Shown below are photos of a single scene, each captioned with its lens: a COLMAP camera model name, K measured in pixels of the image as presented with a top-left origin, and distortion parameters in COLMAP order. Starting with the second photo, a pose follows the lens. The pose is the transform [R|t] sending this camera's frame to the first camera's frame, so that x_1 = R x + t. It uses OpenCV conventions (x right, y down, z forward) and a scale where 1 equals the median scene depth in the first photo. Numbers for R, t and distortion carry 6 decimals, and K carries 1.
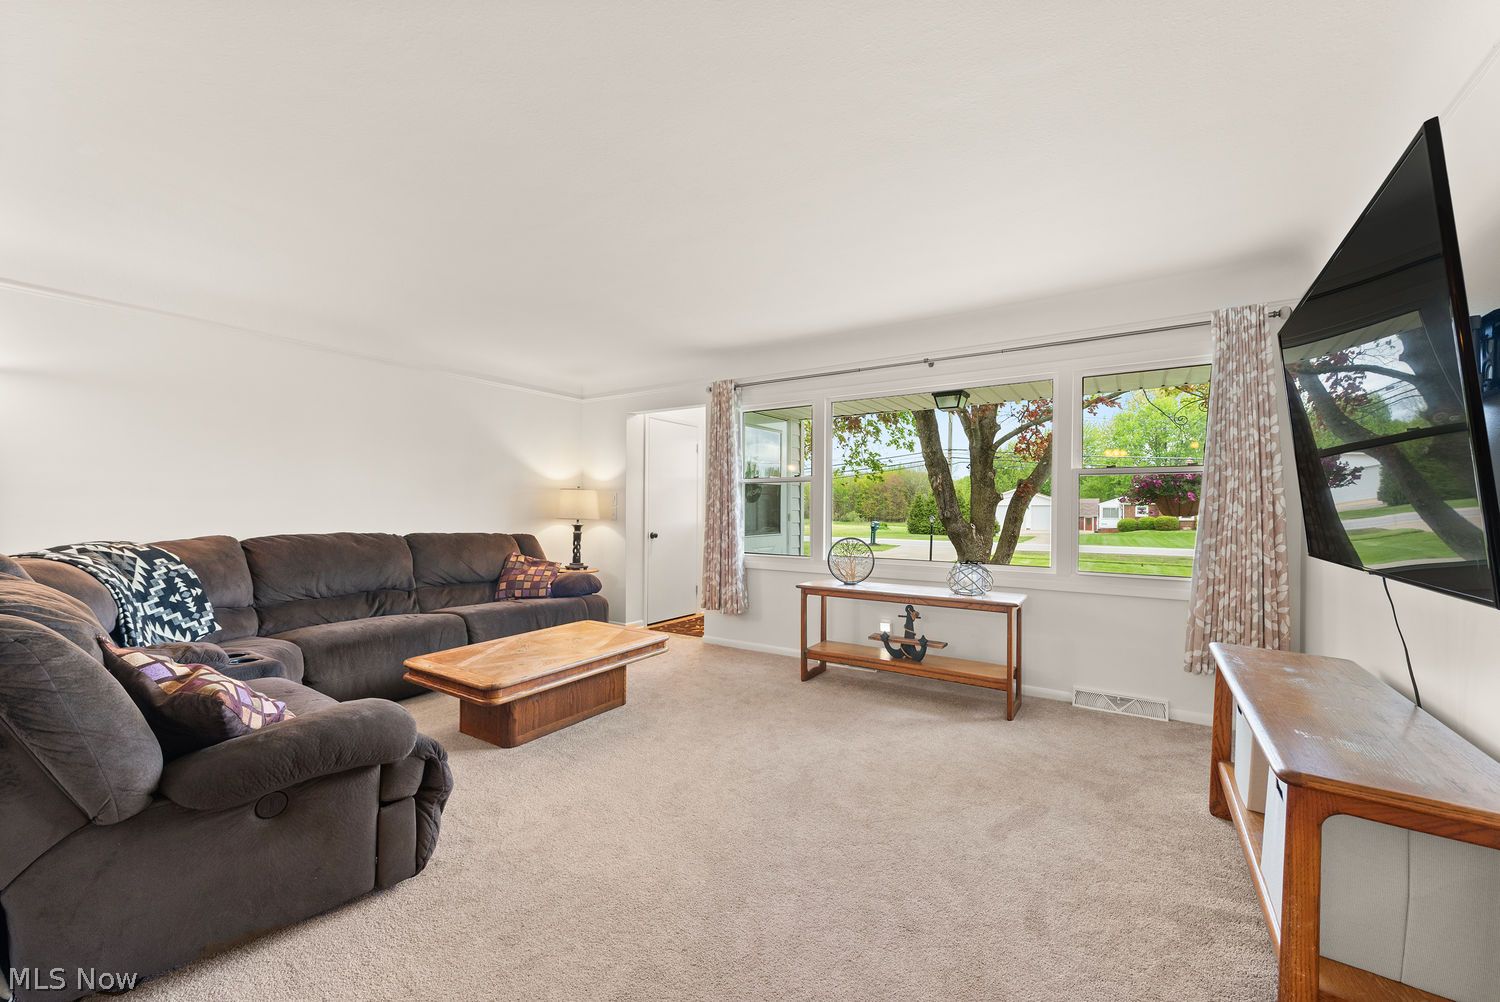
lens RADIAL K [[598.6, 0, 751.0], [0, 598.6, 506.0], [0, 0, 1]] dist [0.006656, -0.001377]
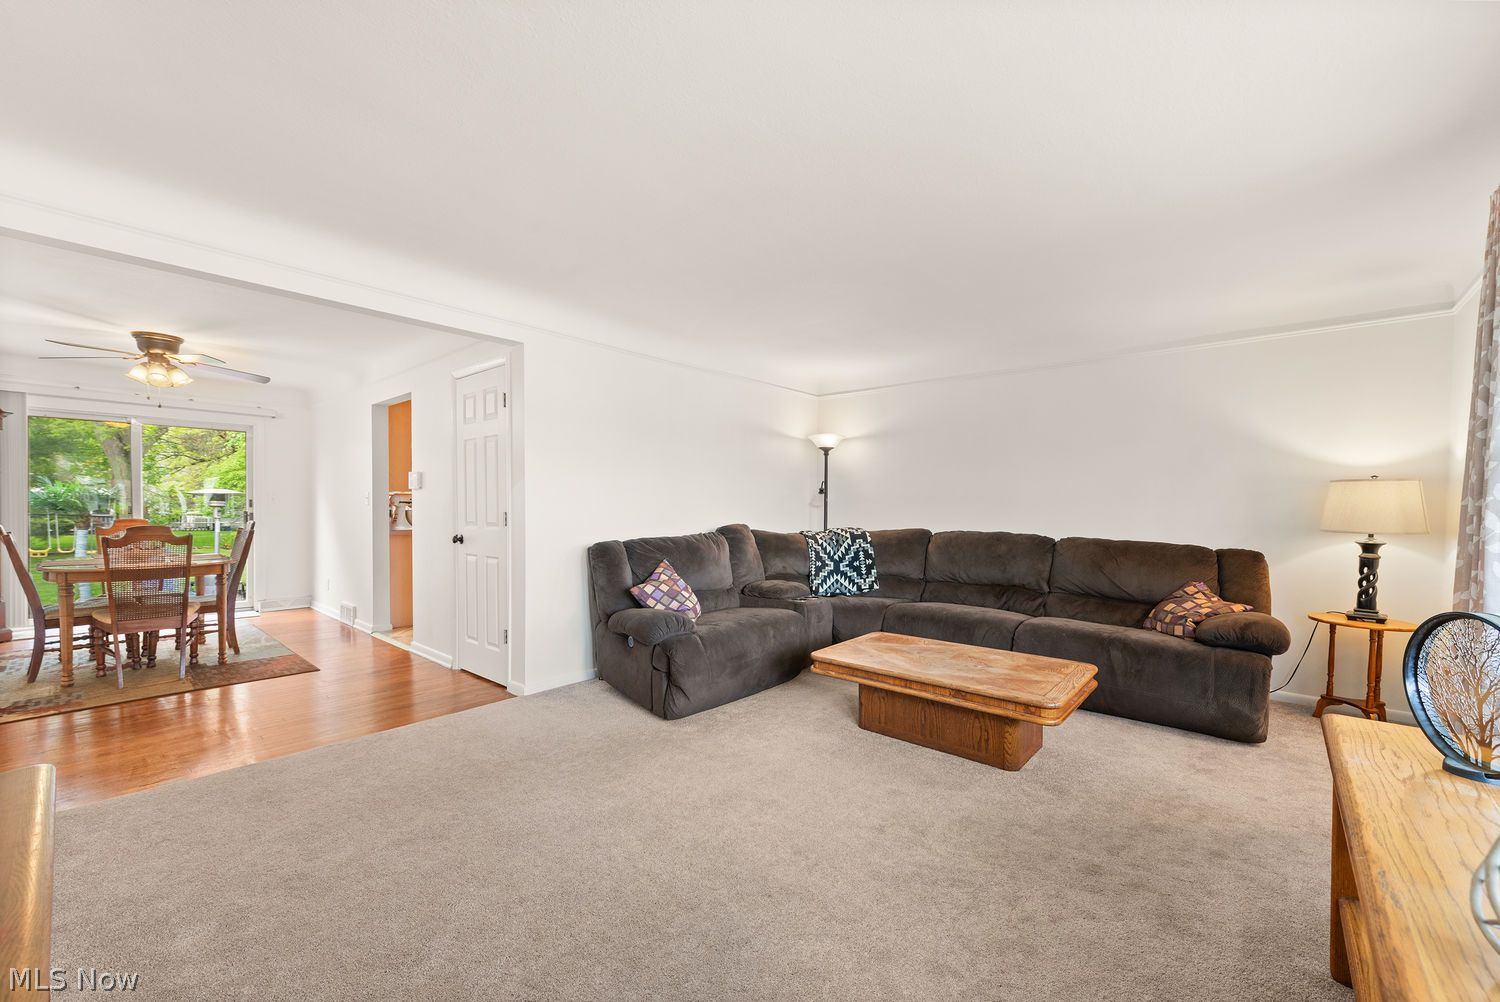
lens RADIAL K [[598.6, 0, 742.5], [0, 598.6, 508.4], [0, 0, 1]] dist [0.006656, -0.001377]
pose [[-0.164885, -0.008471, -0.986276, 0.632847], [-0.011046, 0.999916, -0.006741, 0.016262], [0.986251, 0.009783, -0.164965, 0.870350]]
